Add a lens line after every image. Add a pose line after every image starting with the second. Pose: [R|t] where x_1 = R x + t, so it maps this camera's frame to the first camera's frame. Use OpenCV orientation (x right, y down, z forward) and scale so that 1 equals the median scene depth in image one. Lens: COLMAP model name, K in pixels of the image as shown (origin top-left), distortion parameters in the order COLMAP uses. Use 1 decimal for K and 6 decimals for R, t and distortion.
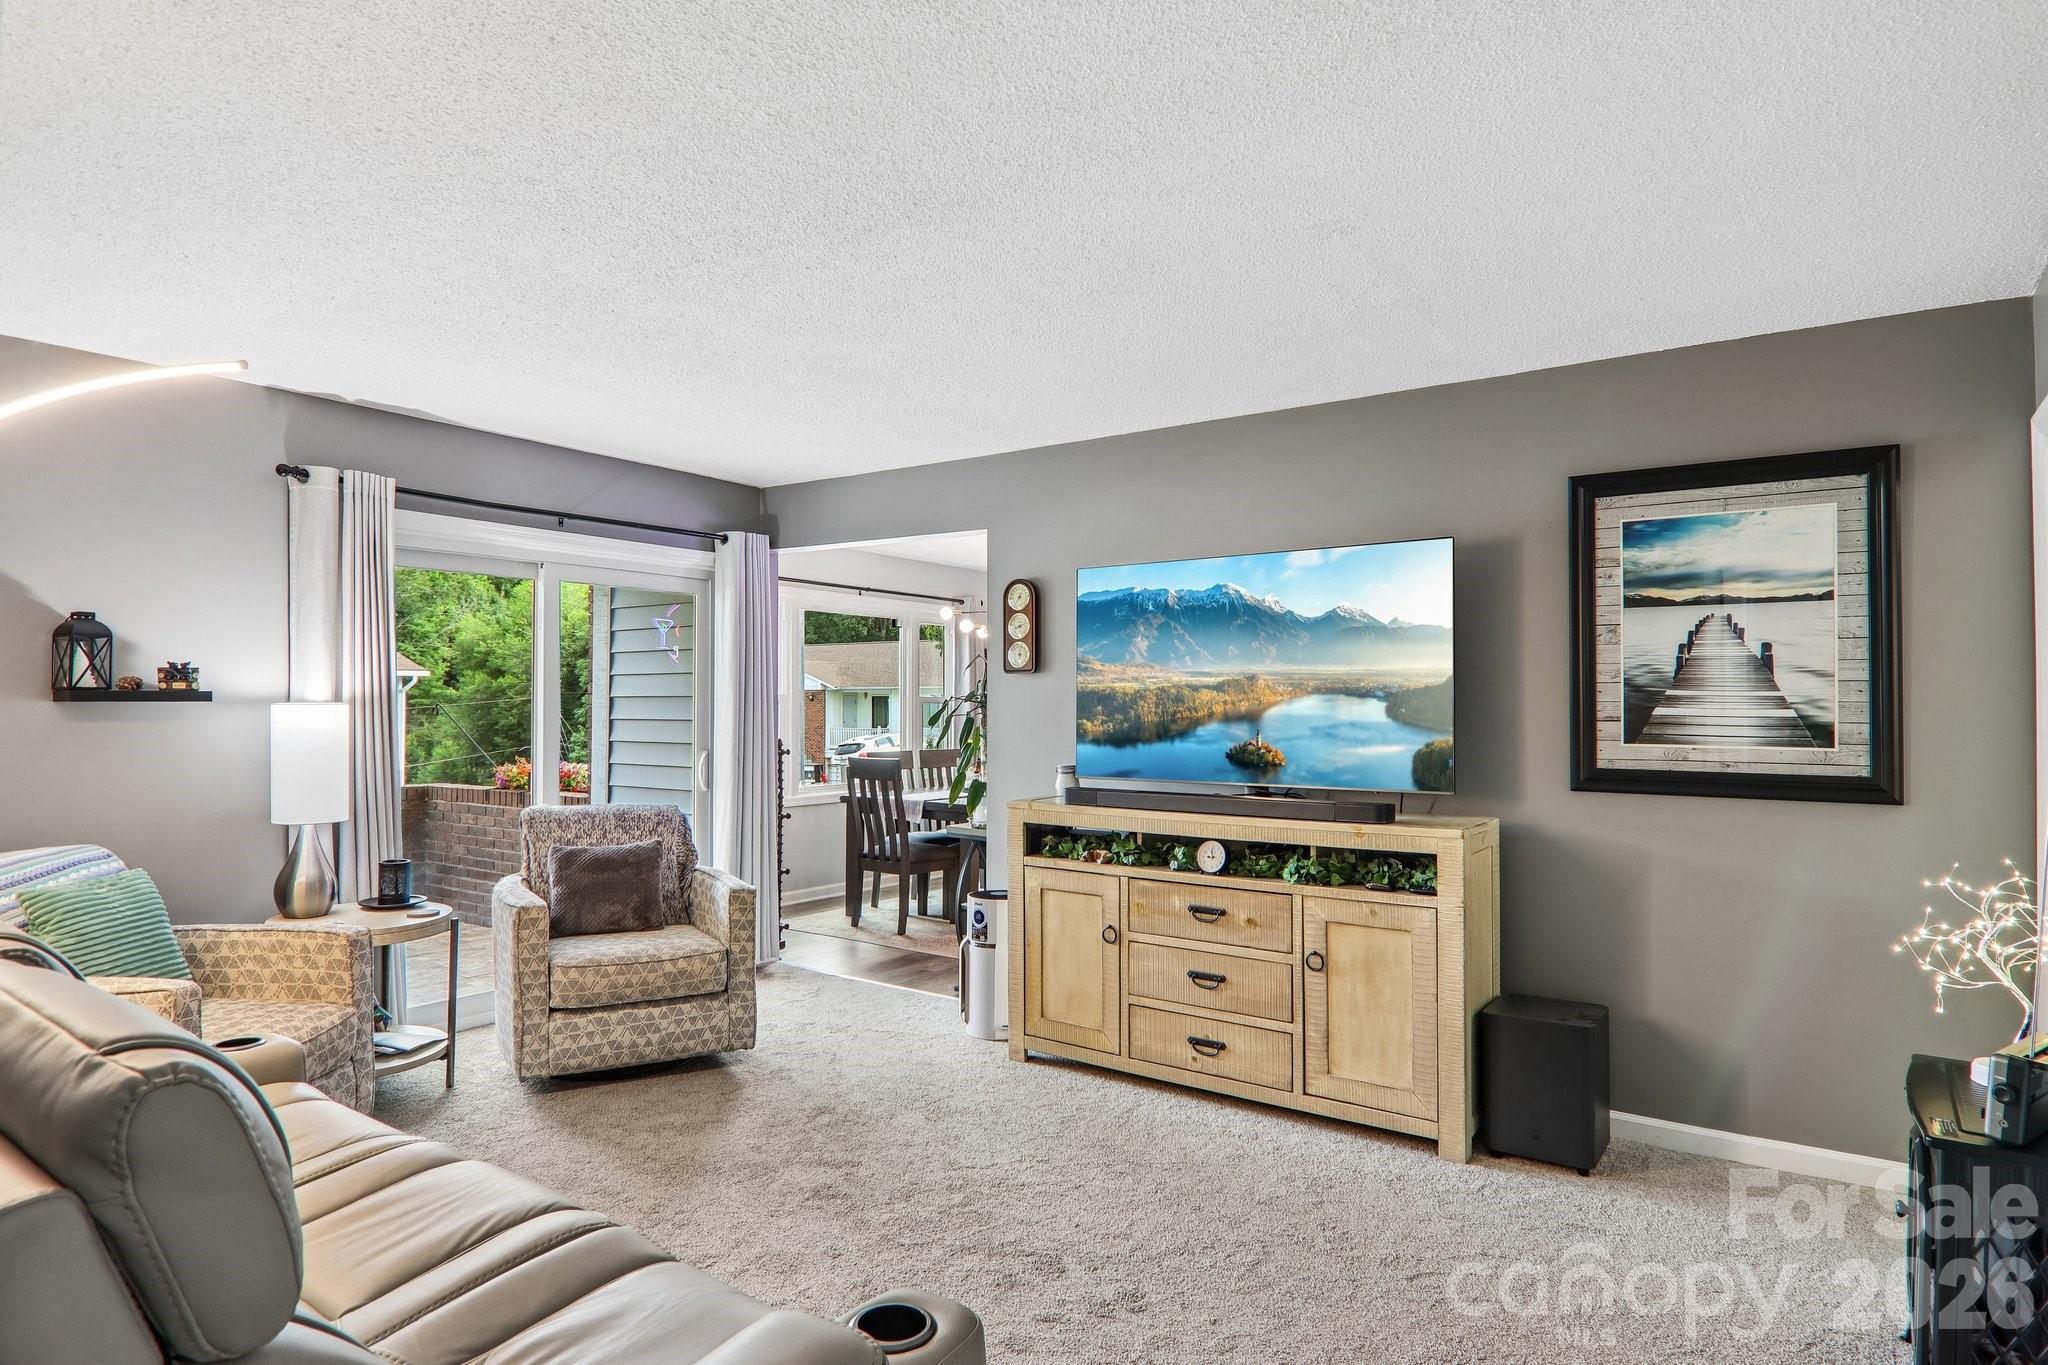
lens RADIAL K [[1144.8, 0, 1032.1], [0, 1144.8, 693.6], [0, 0, 1]] dist [0.011777, -0.020602]
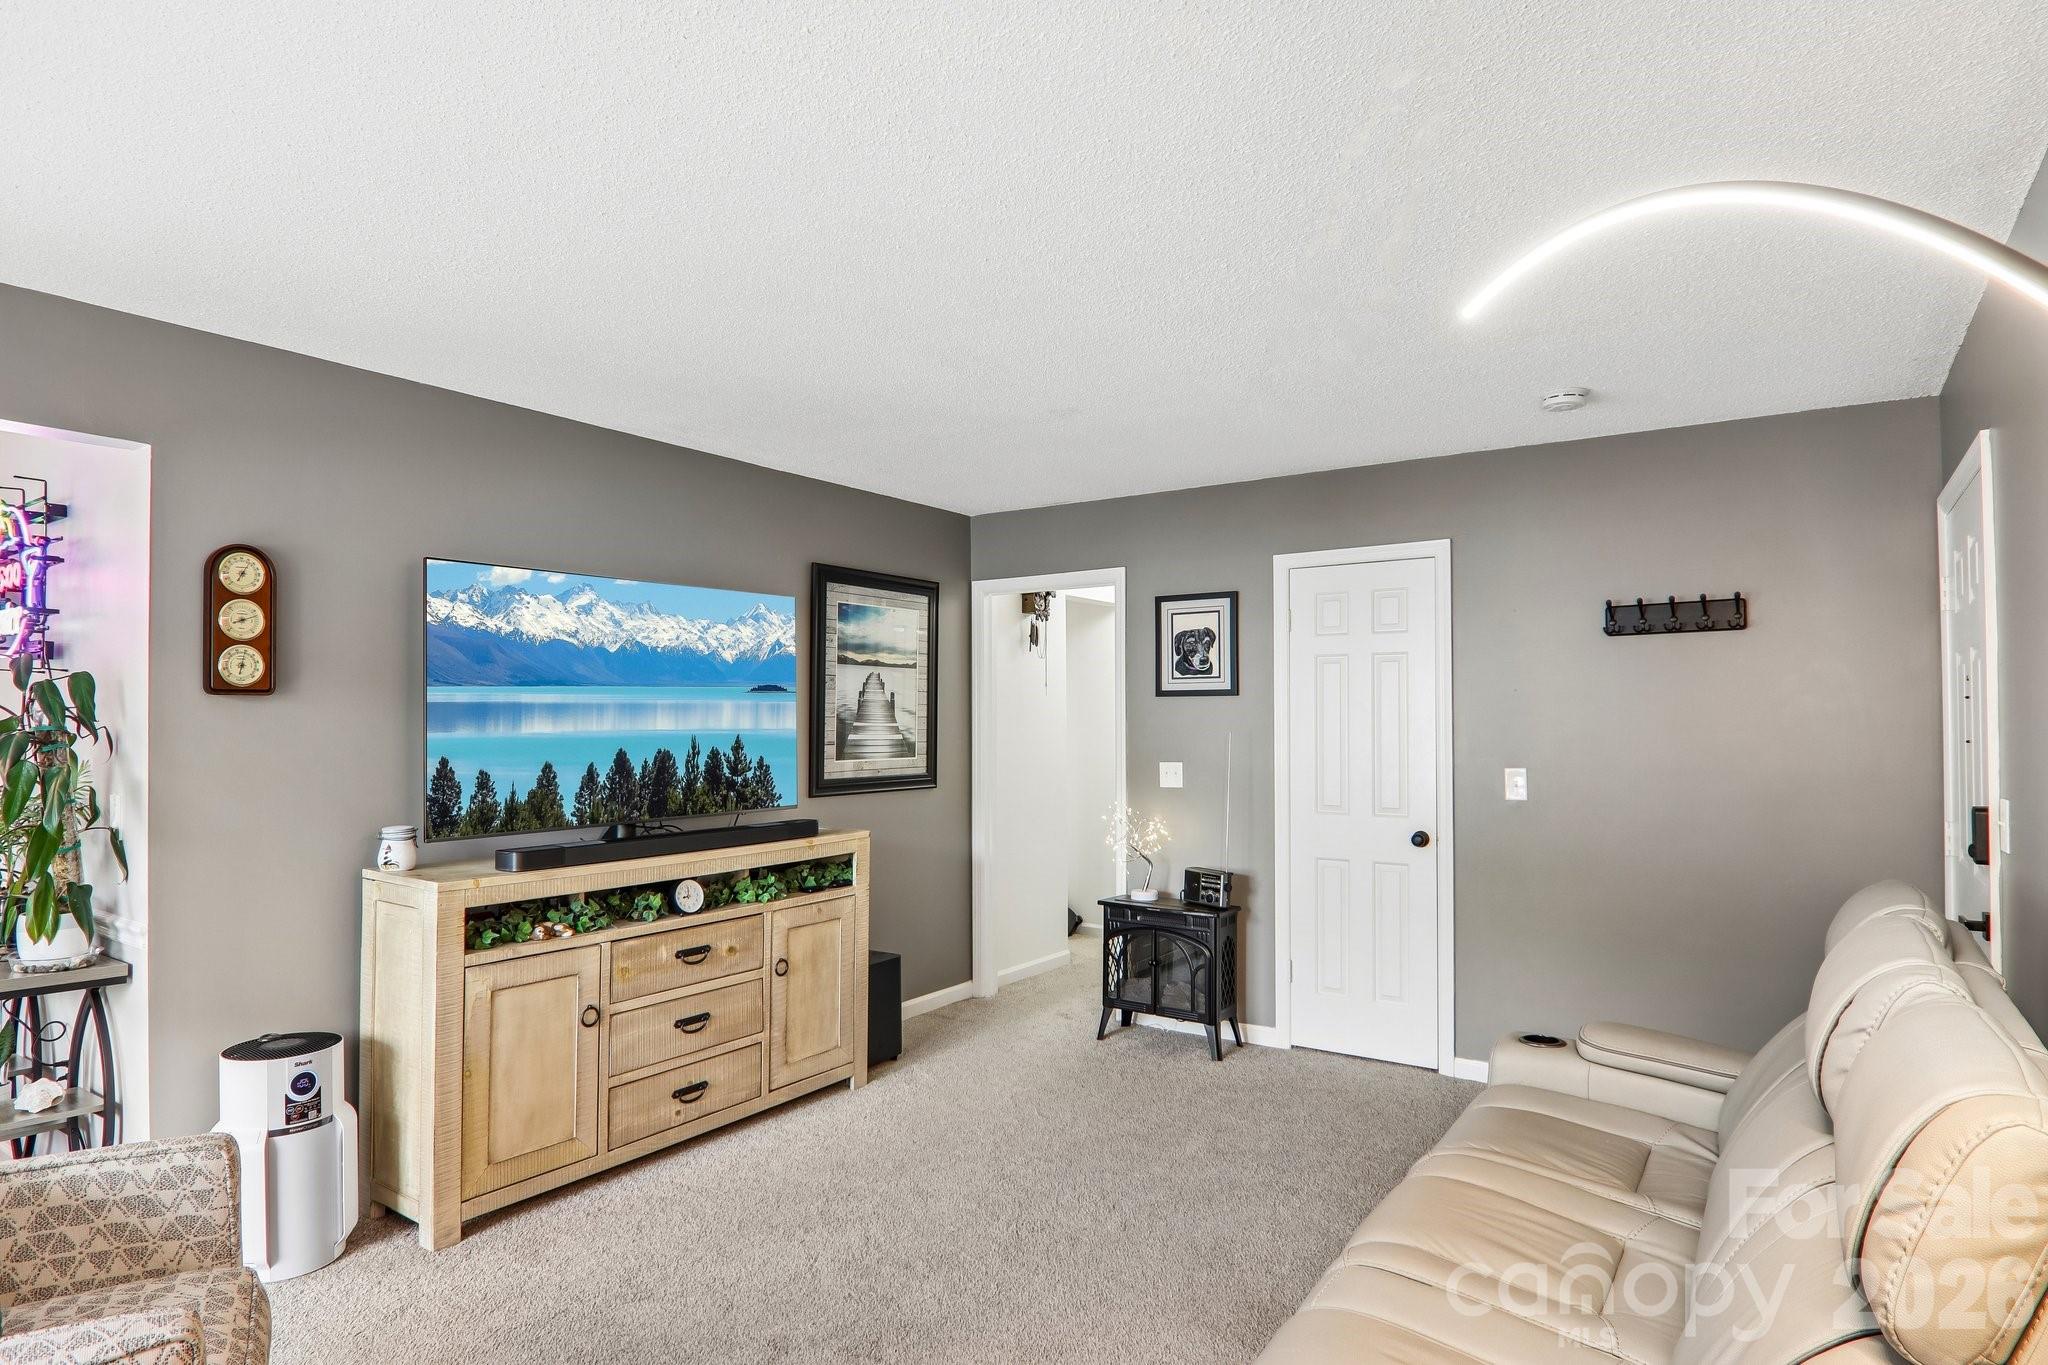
lens RADIAL K [[1134.8, 0, 1026.7], [0, 1134.8, 703.8], [0, 0, 1]] dist [0.005560, -0.020654]
pose [[-0.024420, 0.009221, 0.999659, -0.870037], [-0.009798, 0.999907, -0.009462, -0.014762], [-0.999654, -0.010026, -0.024328, 0.794608]]
